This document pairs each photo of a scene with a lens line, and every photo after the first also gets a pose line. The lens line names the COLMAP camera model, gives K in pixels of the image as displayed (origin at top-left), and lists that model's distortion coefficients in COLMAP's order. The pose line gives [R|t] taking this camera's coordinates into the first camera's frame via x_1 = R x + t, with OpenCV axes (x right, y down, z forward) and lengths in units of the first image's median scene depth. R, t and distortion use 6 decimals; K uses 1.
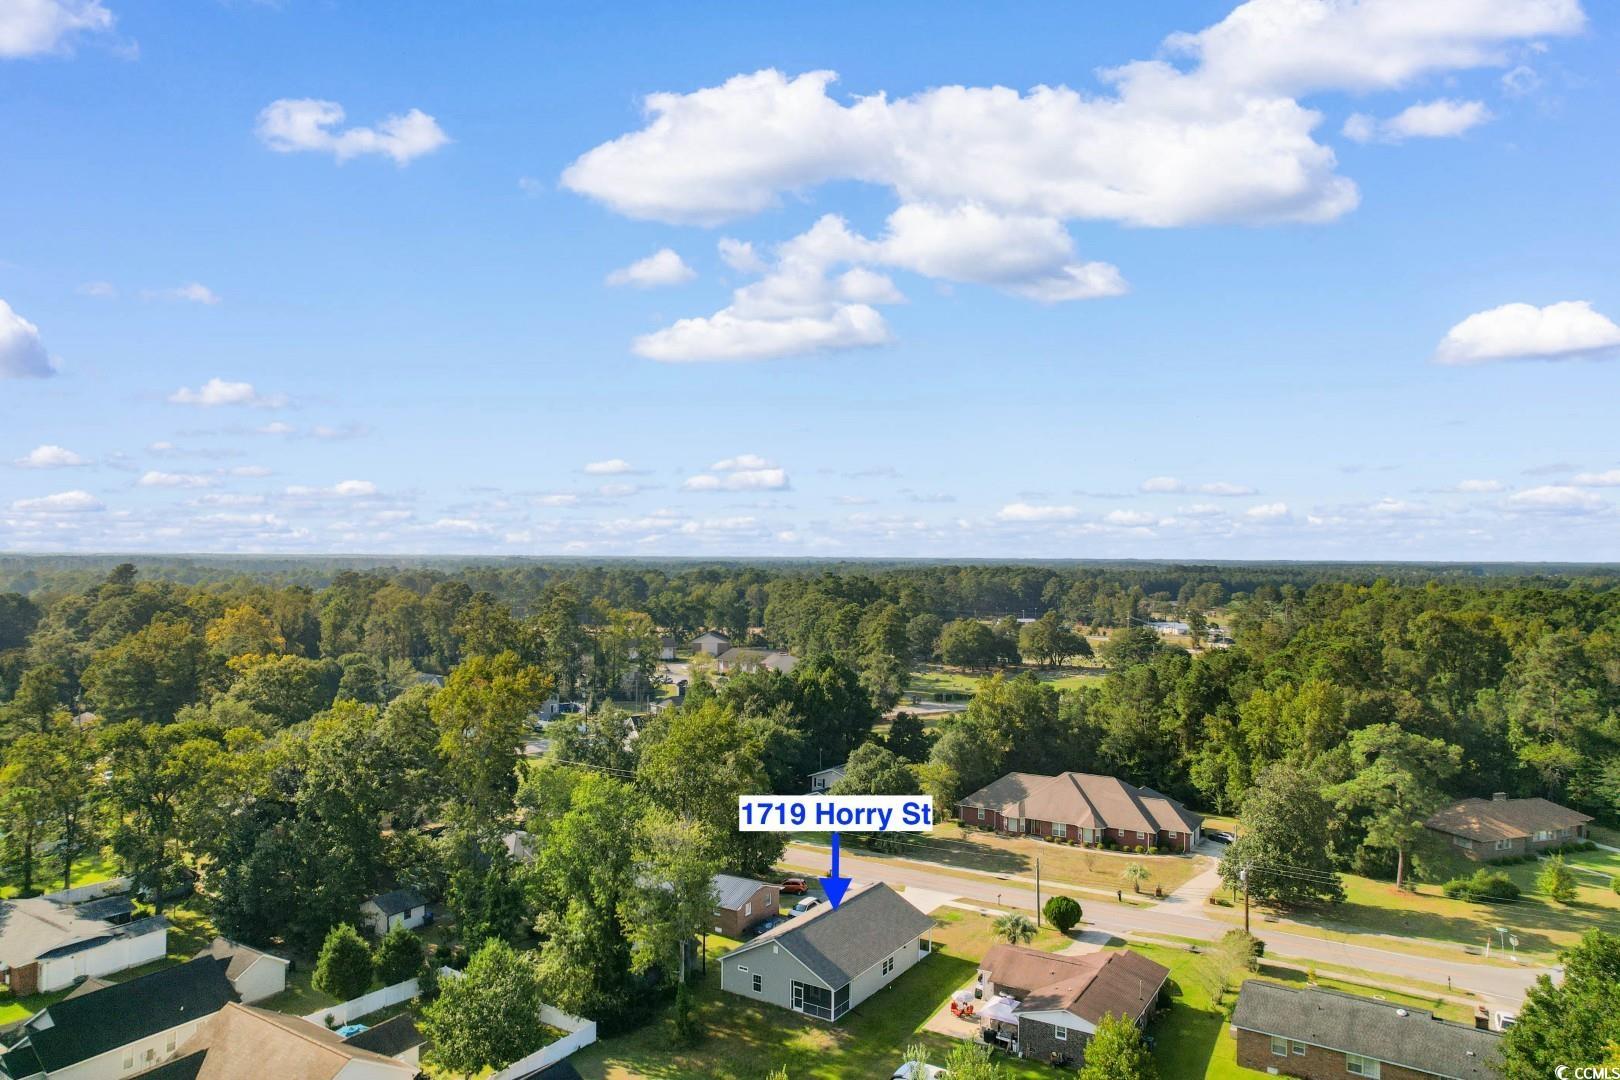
lens RADIAL K [[1012.0, 0, 813.0], [0, 1012.0, 536.1], [0, 0, 1]] dist [-0.025580, 0.009020]
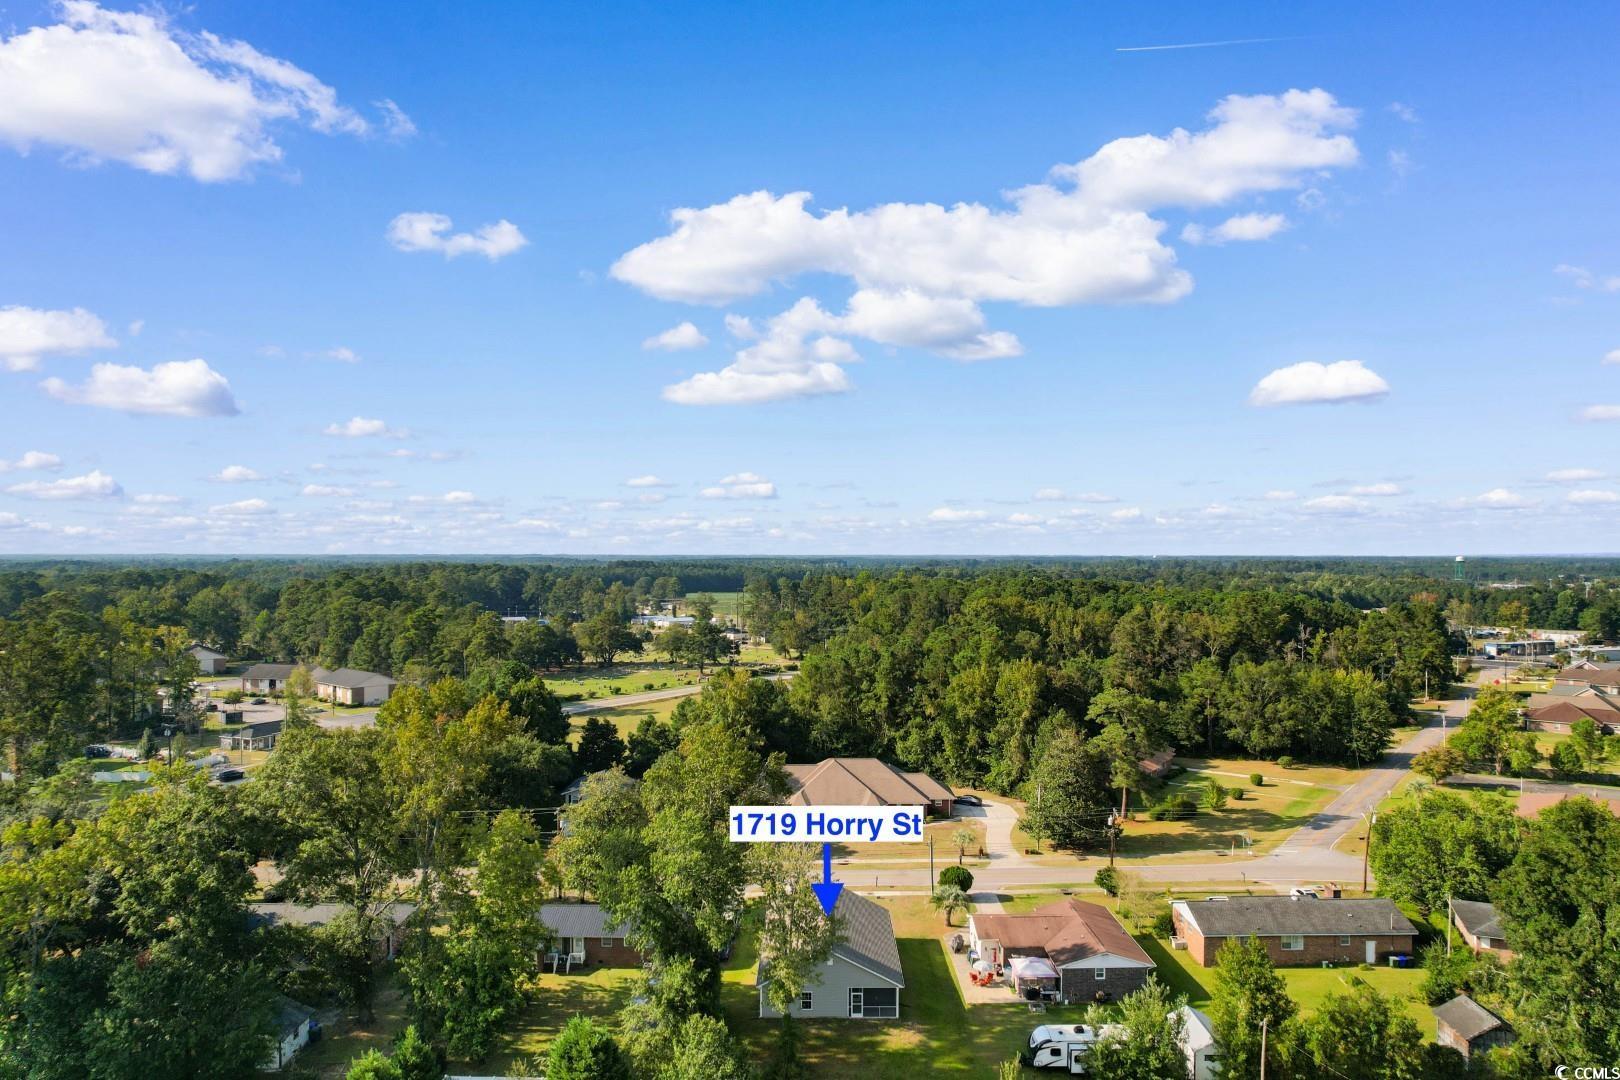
lens RADIAL K [[1012.0, 0, 807.7], [0, 1012.0, 548.4], [0, 0, 1]] dist [-0.025580, 0.009020]
pose [[0.999992, -0.000003, 0.004026, 0.013034], [-0.000005, 0.999998, 0.001902, 0.019641], [-0.004026, -0.001902, 0.999990, -0.372249]]
